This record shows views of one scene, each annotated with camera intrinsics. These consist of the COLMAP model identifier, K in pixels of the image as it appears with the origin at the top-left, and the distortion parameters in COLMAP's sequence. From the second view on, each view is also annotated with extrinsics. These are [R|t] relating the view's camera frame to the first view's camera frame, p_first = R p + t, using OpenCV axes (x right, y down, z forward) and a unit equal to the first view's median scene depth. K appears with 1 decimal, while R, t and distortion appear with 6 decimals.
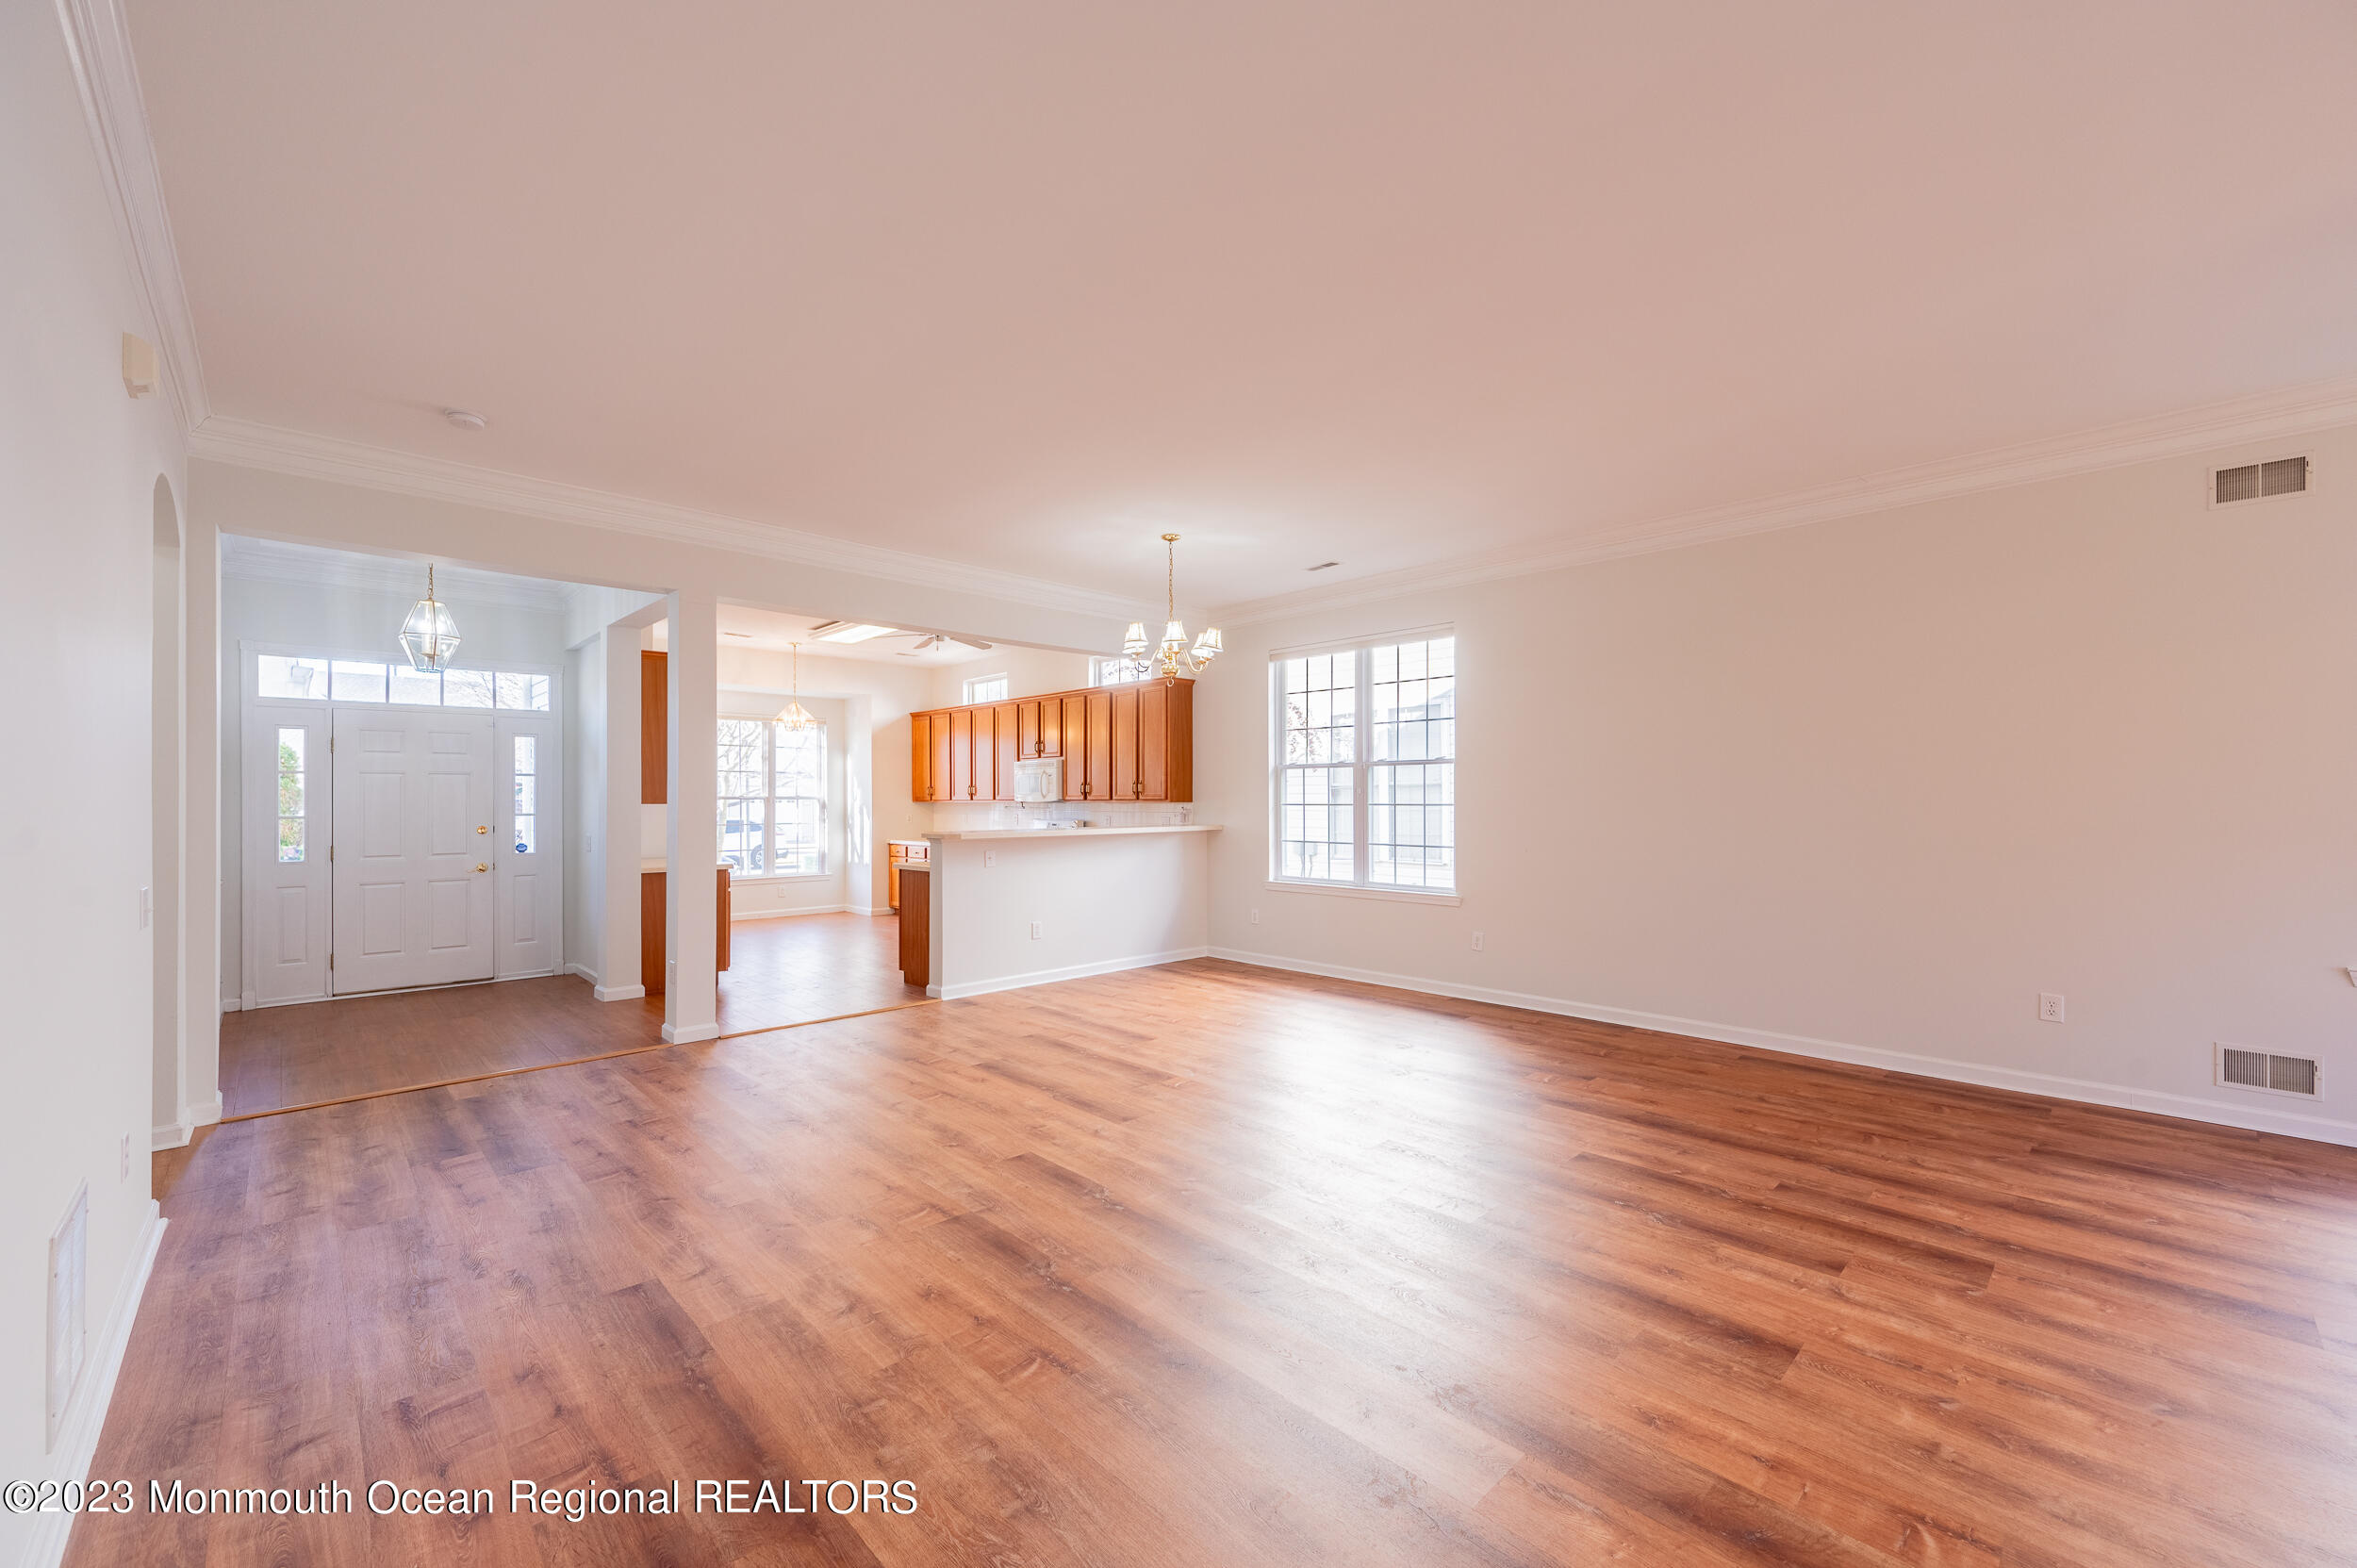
lens RADIAL K [[929.2, 0, 1179.9], [0, 929.2, 796.0], [0, 0, 1]] dist [0.001863, -0.000271]
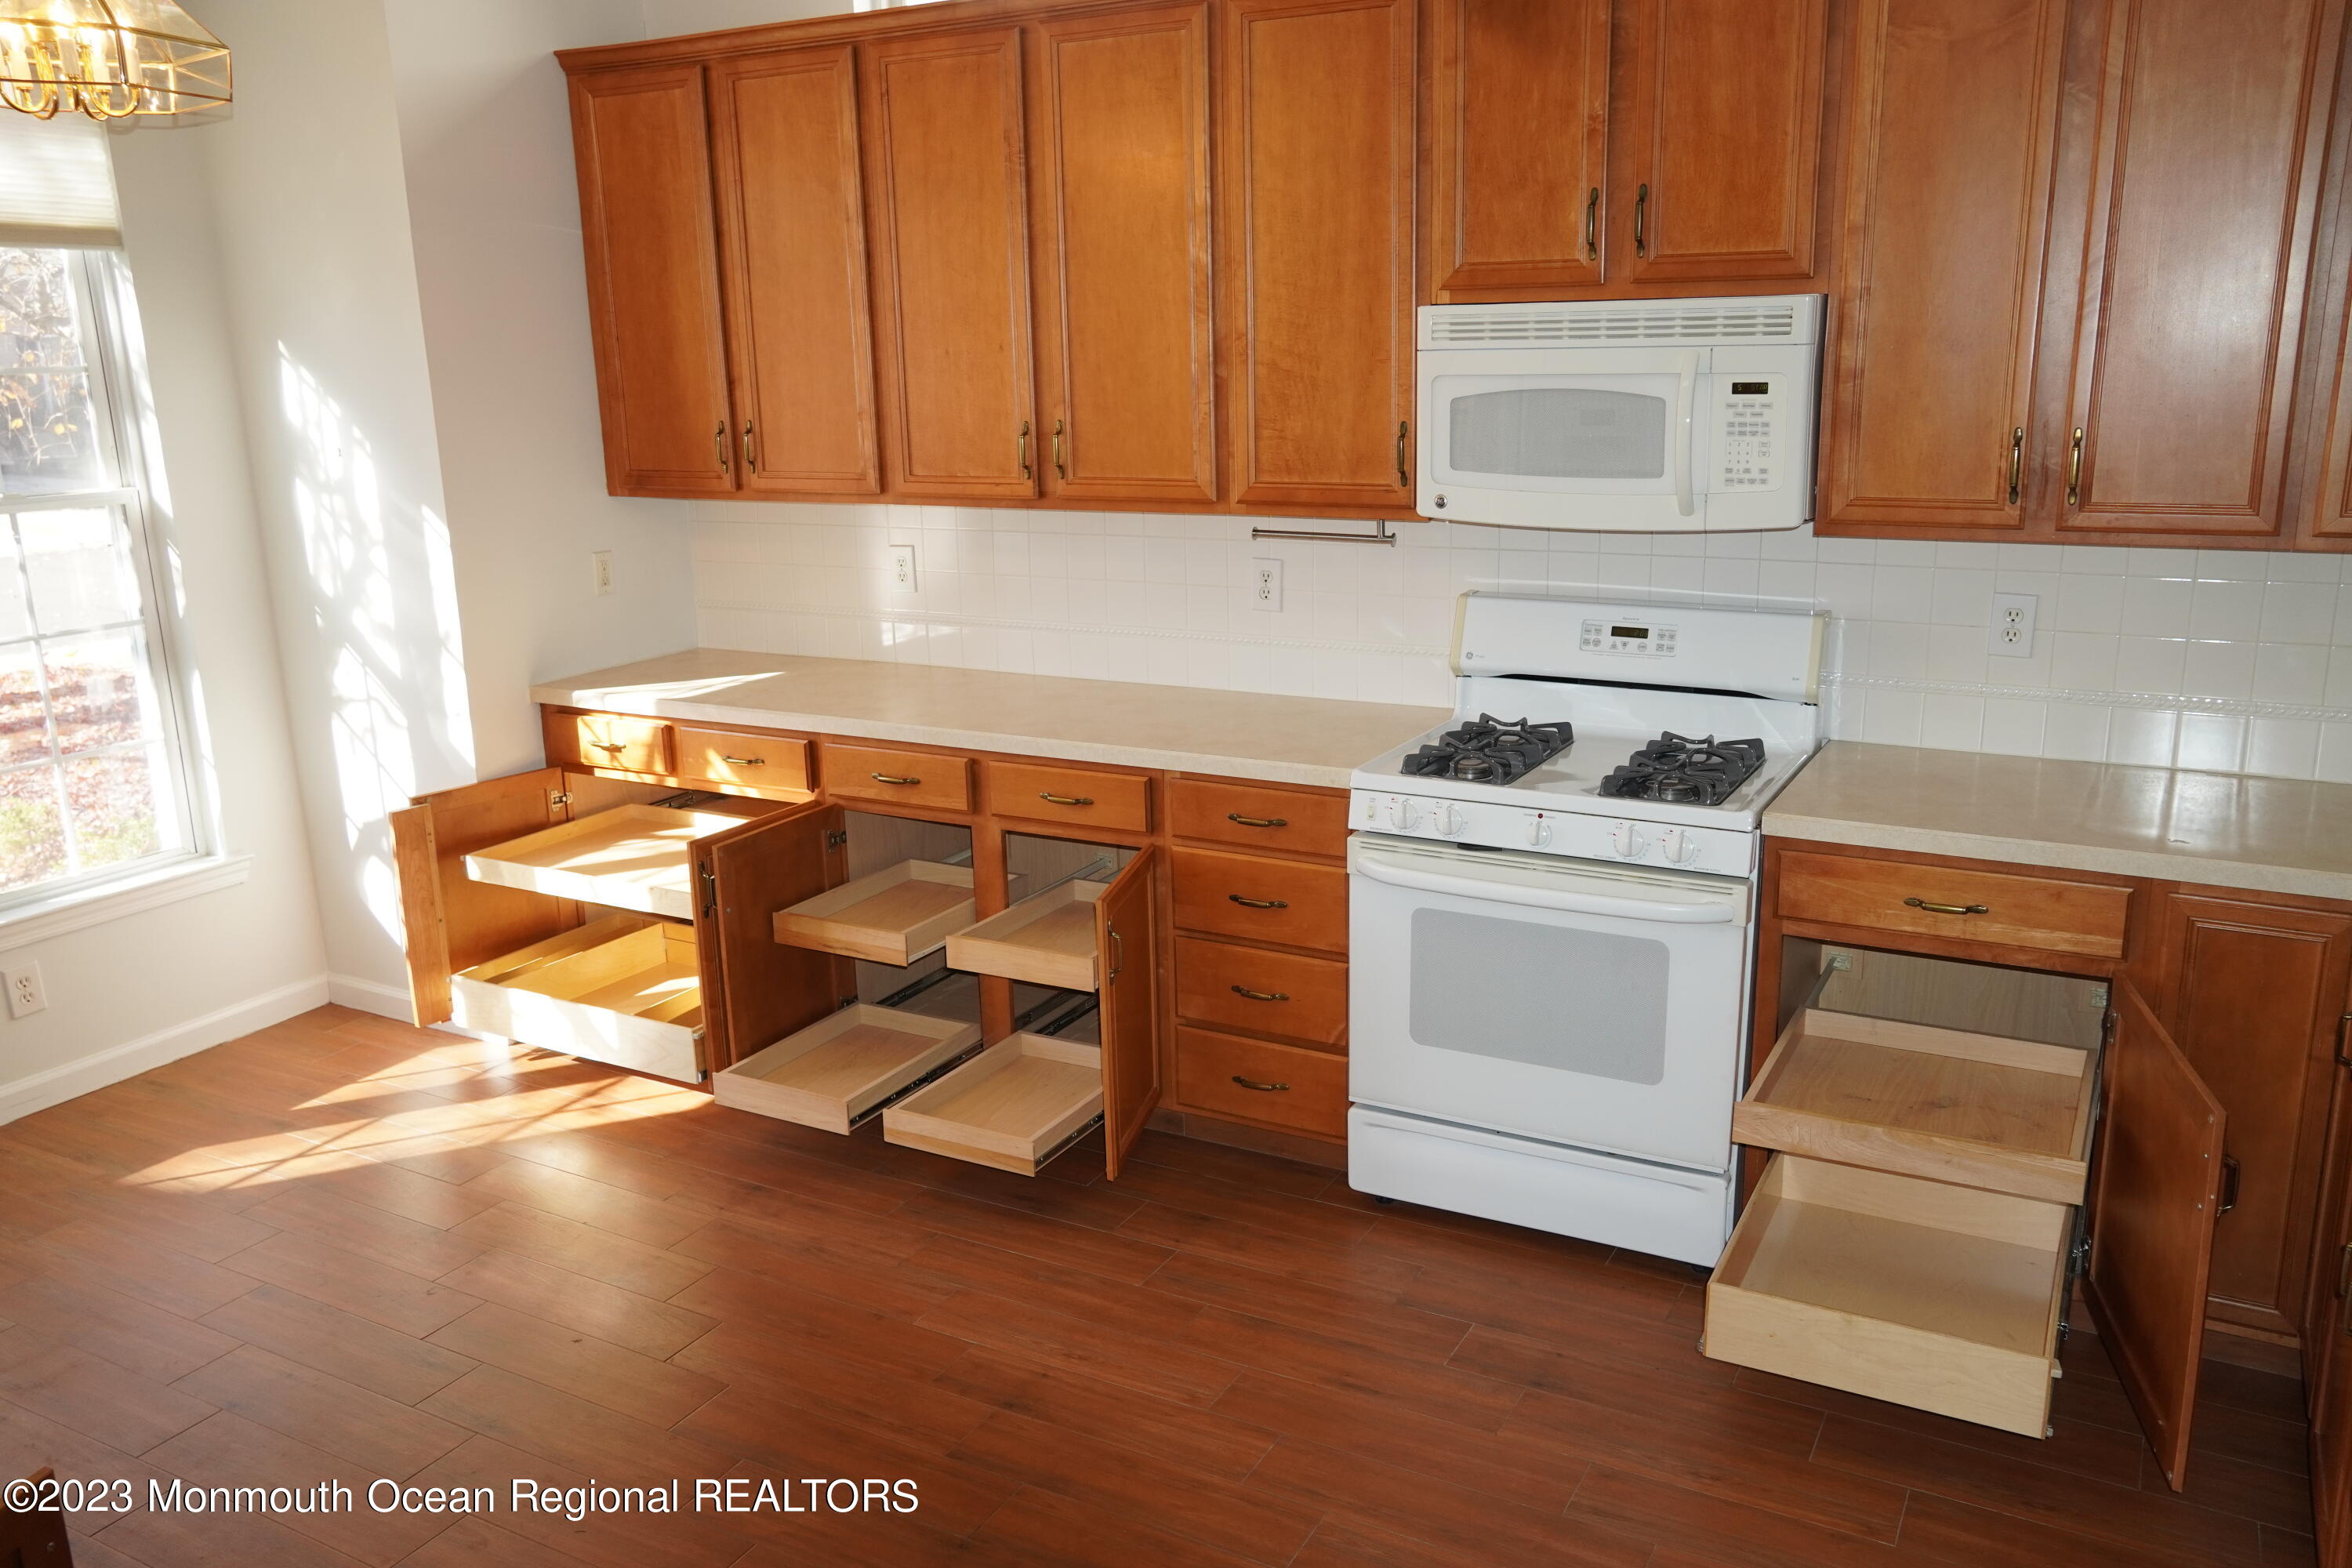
lens RADIAL K [[1776.1, 0, 1176.0], [0, 1776.1, 784.0], [0, 0, 1]] dist [-0.003670, 0.006406]
pose [[0.954606, -0.088719, 0.284352, -0.878374], [0.017675, 0.969804, 0.243245, -0.083417], [-0.297346, -0.227177, 0.927349, 1.729295]]
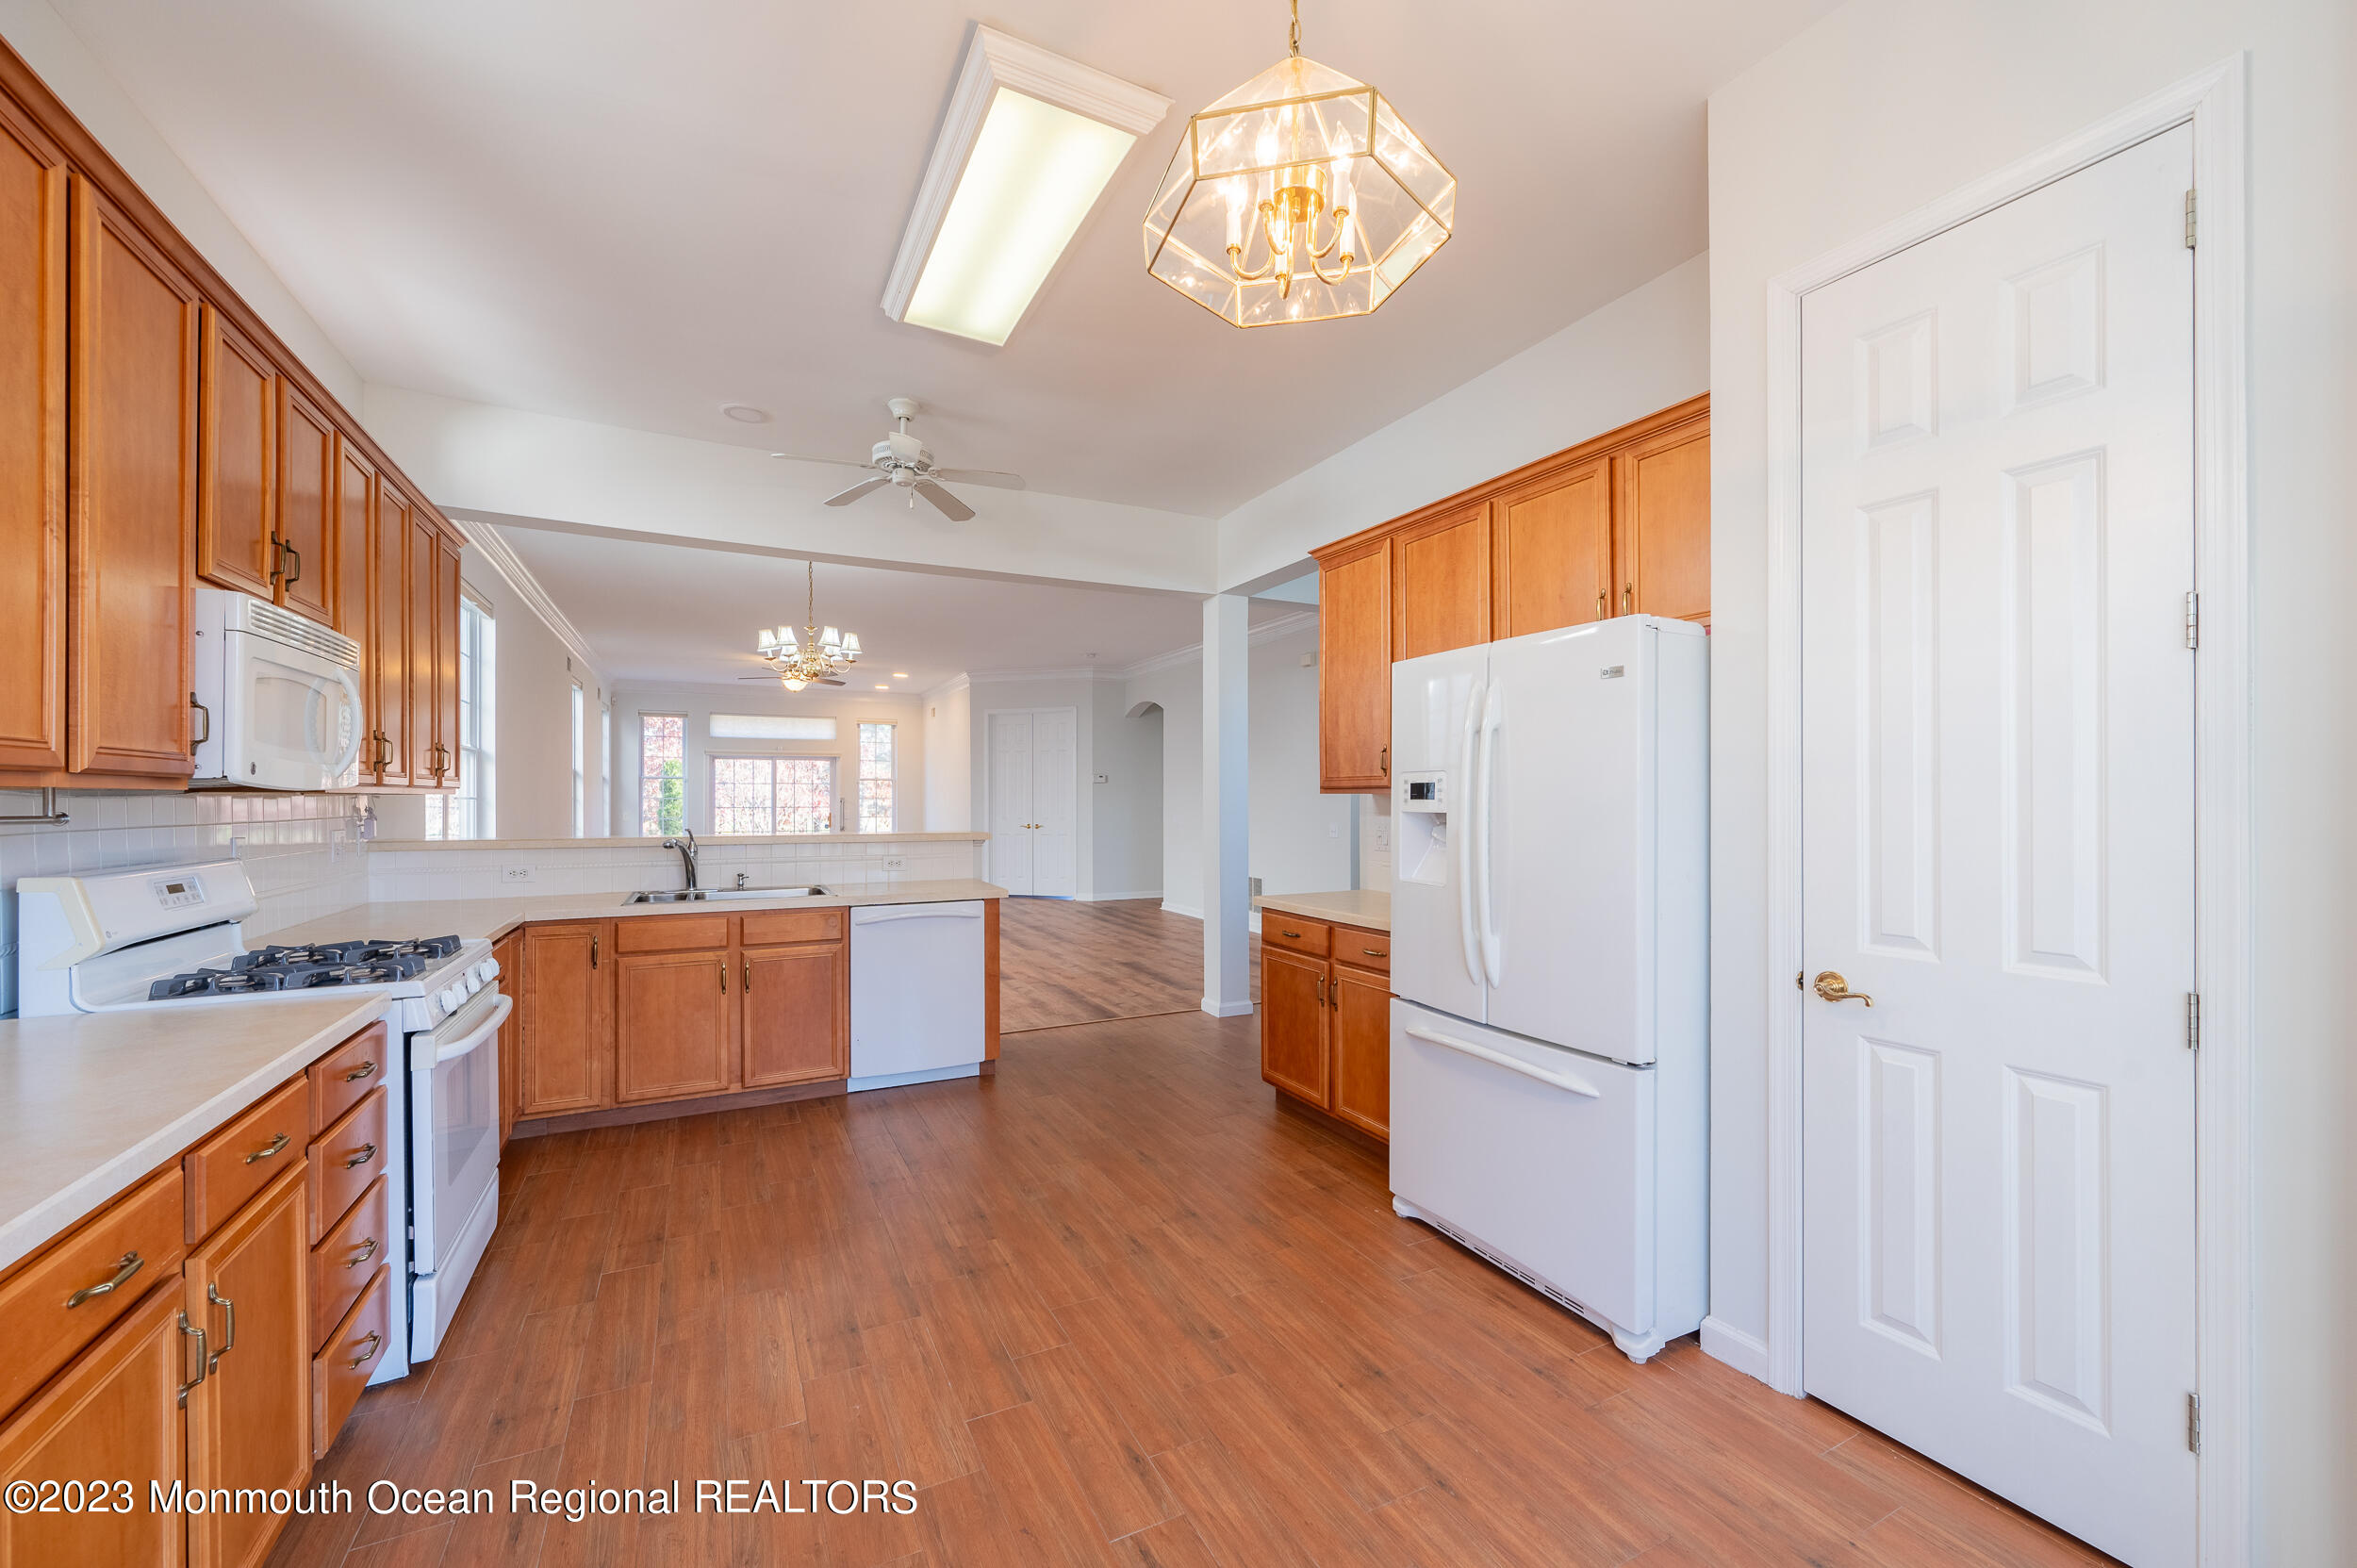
lens RADIAL K [[929.2, 0, 1179.9], [0, 929.2, 796.0], [0, 0, 1]] dist [0.001863, -0.000271]
pose [[-0.956635, 0.004169, 0.291259, -1.144865], [0.002351, 0.999976, -0.006592, 0.025313], [-0.291280, -0.005621, -0.956621, 2.972807]]
